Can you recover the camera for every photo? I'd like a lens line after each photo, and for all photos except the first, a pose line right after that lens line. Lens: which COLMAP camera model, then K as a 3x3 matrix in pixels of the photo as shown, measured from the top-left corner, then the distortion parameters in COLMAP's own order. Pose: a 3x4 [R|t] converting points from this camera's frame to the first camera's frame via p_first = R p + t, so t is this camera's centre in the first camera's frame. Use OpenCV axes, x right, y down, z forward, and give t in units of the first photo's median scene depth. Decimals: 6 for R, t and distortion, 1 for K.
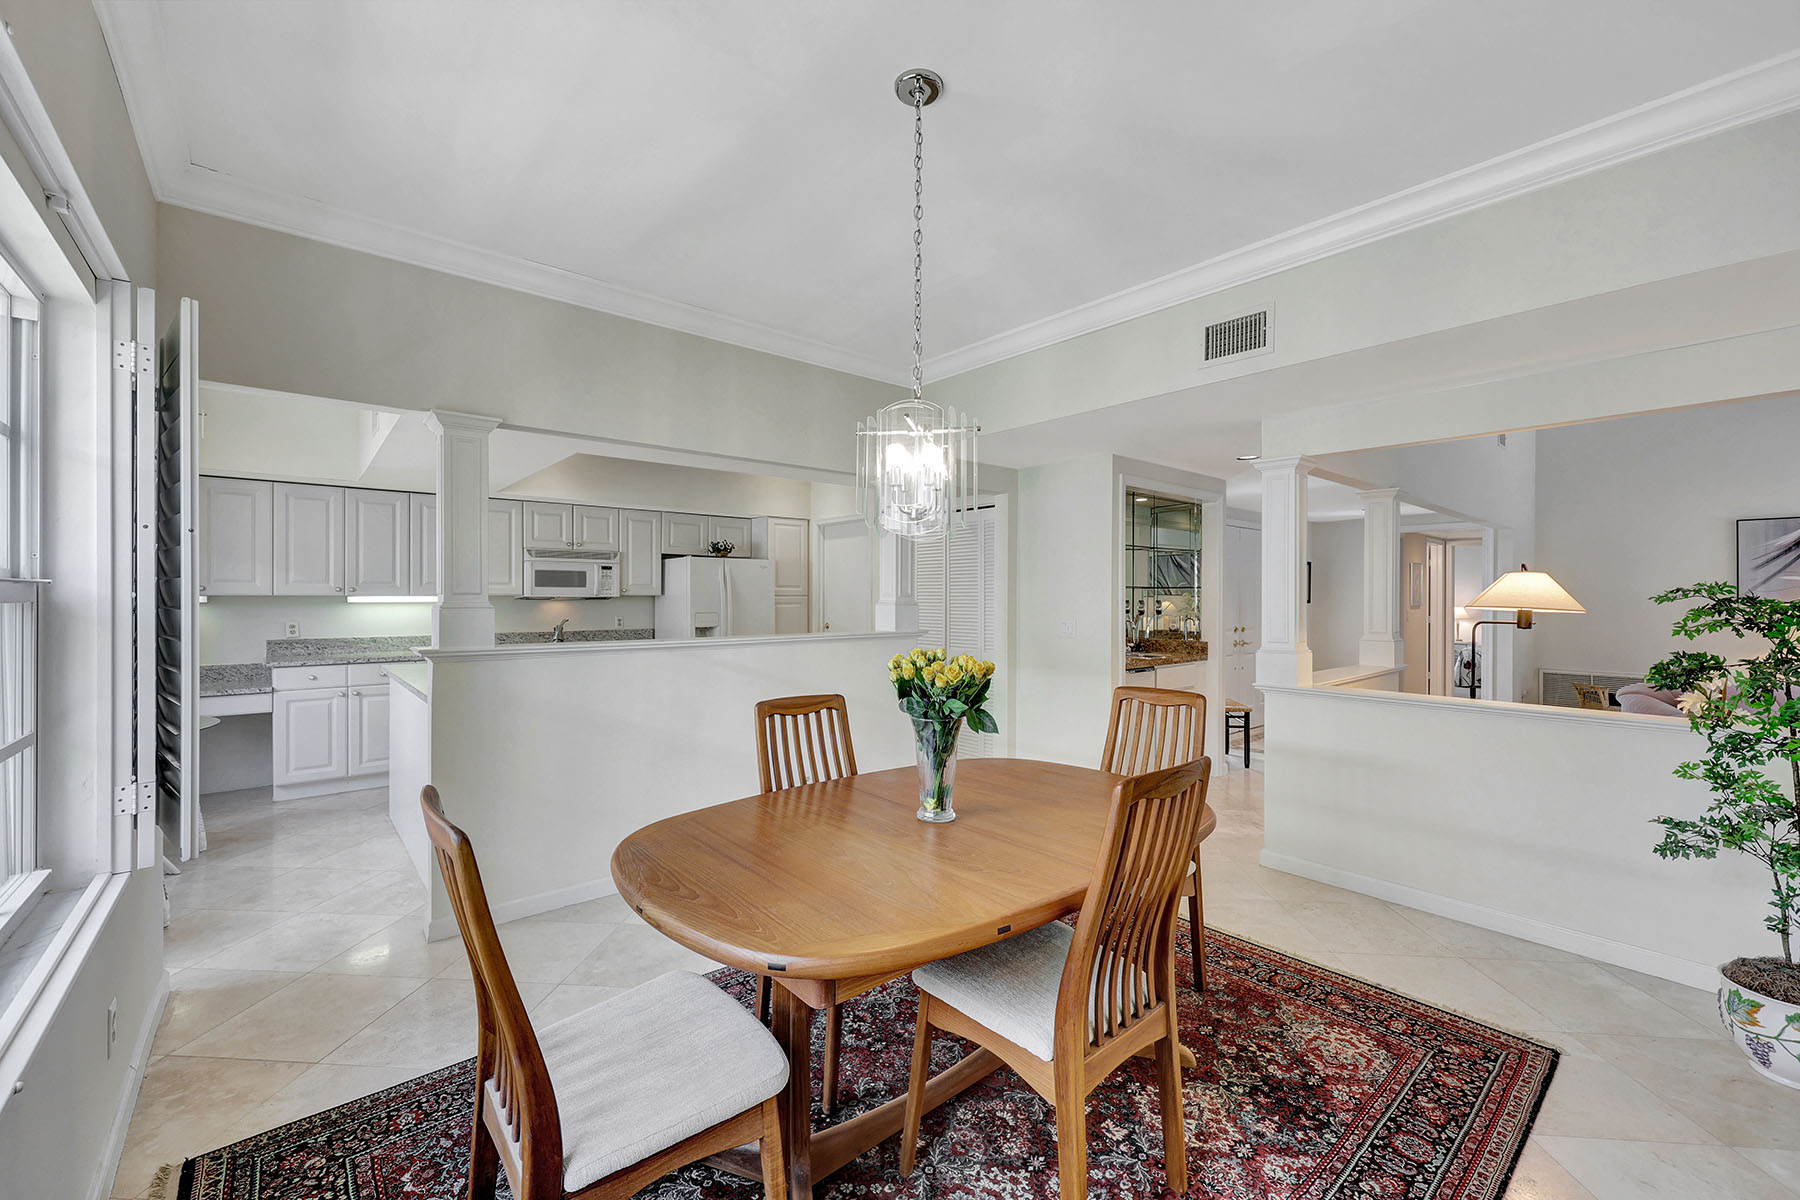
lens RADIAL K [[723.5, 0, 901.1], [0, 723.5, 593.5], [0, 0, 1]] dist [-0.005876, -0.000168]
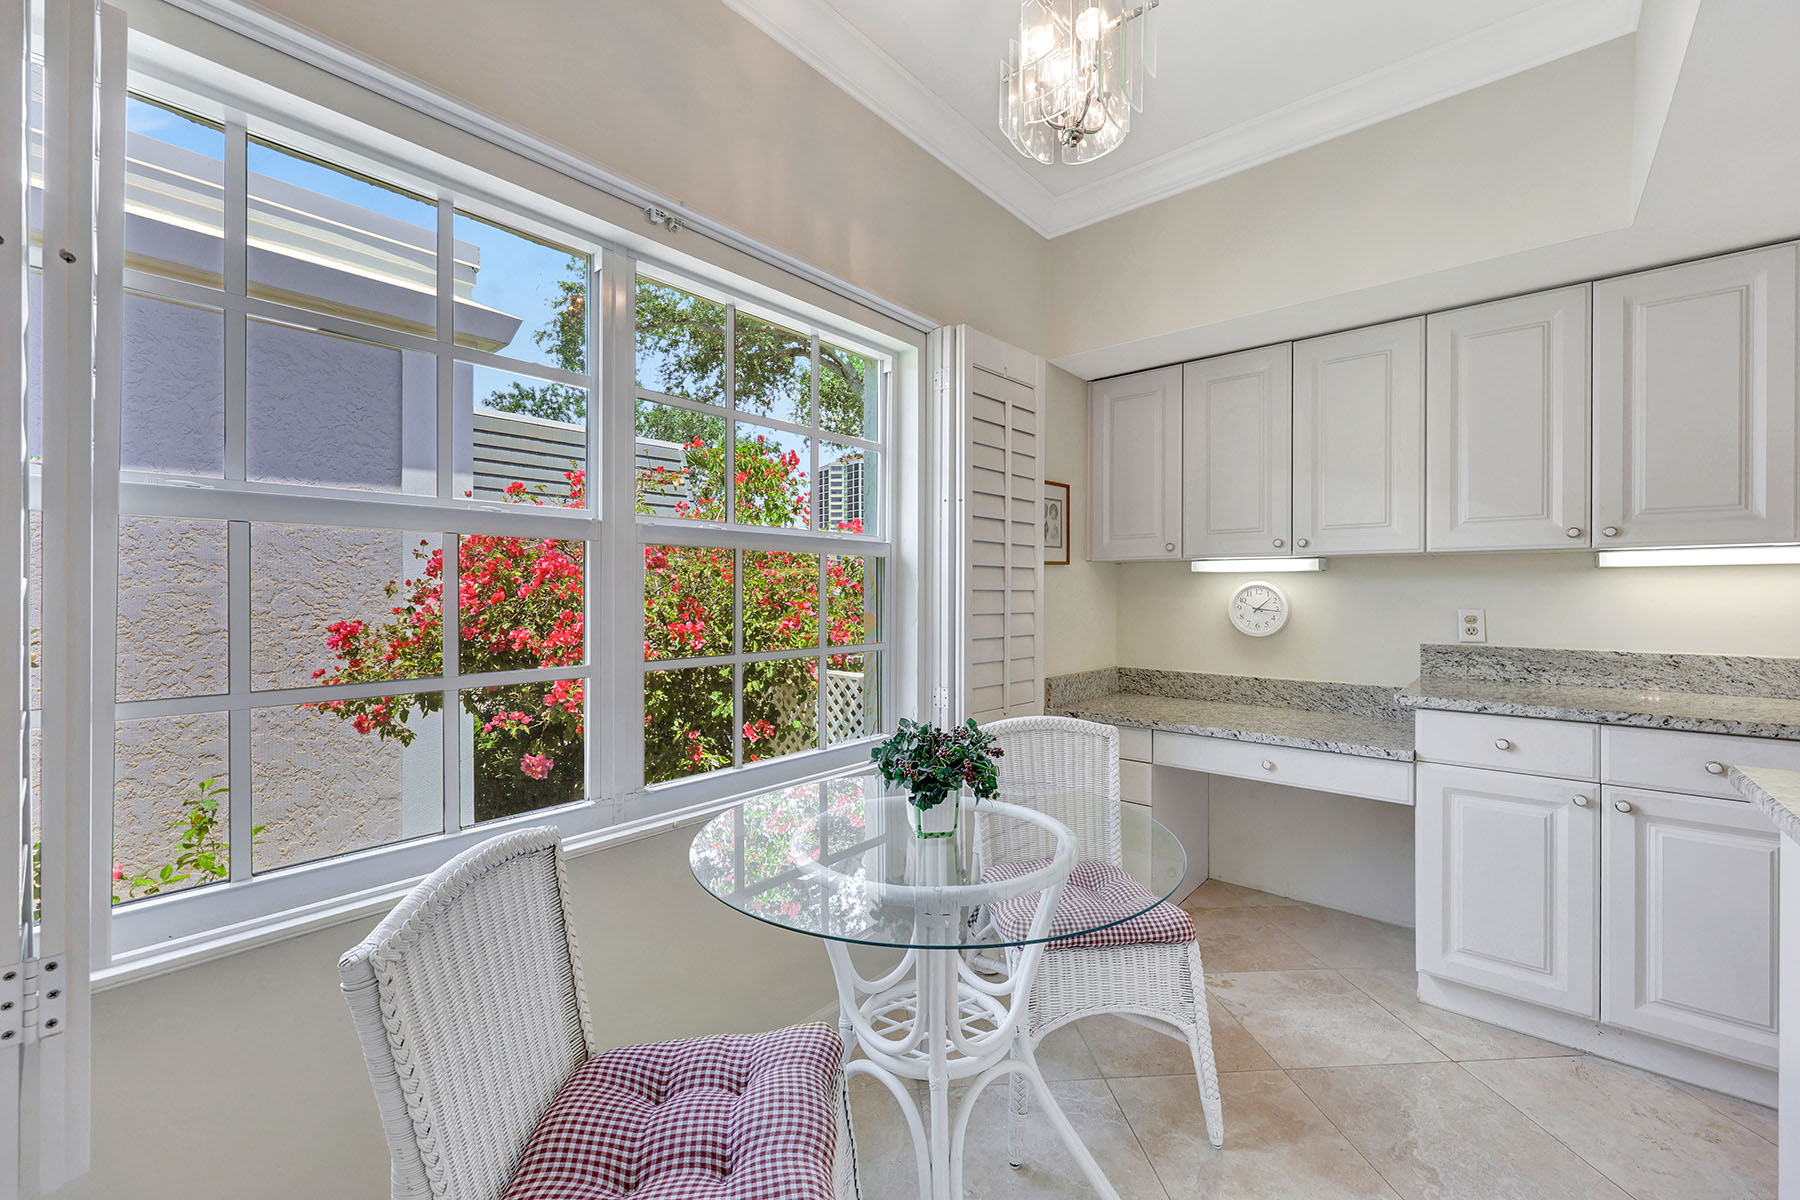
lens RADIAL K [[723.5, 0, 901.1], [0, 723.5, 593.5], [0, 0, 1]] dist [-0.005876, -0.000168]
pose [[0.148358, -0.001955, -0.988932, -0.449734], [-0.003753, 0.999990, -0.002540, 0.032939], [0.988927, 0.004088, 0.148349, 0.582239]]
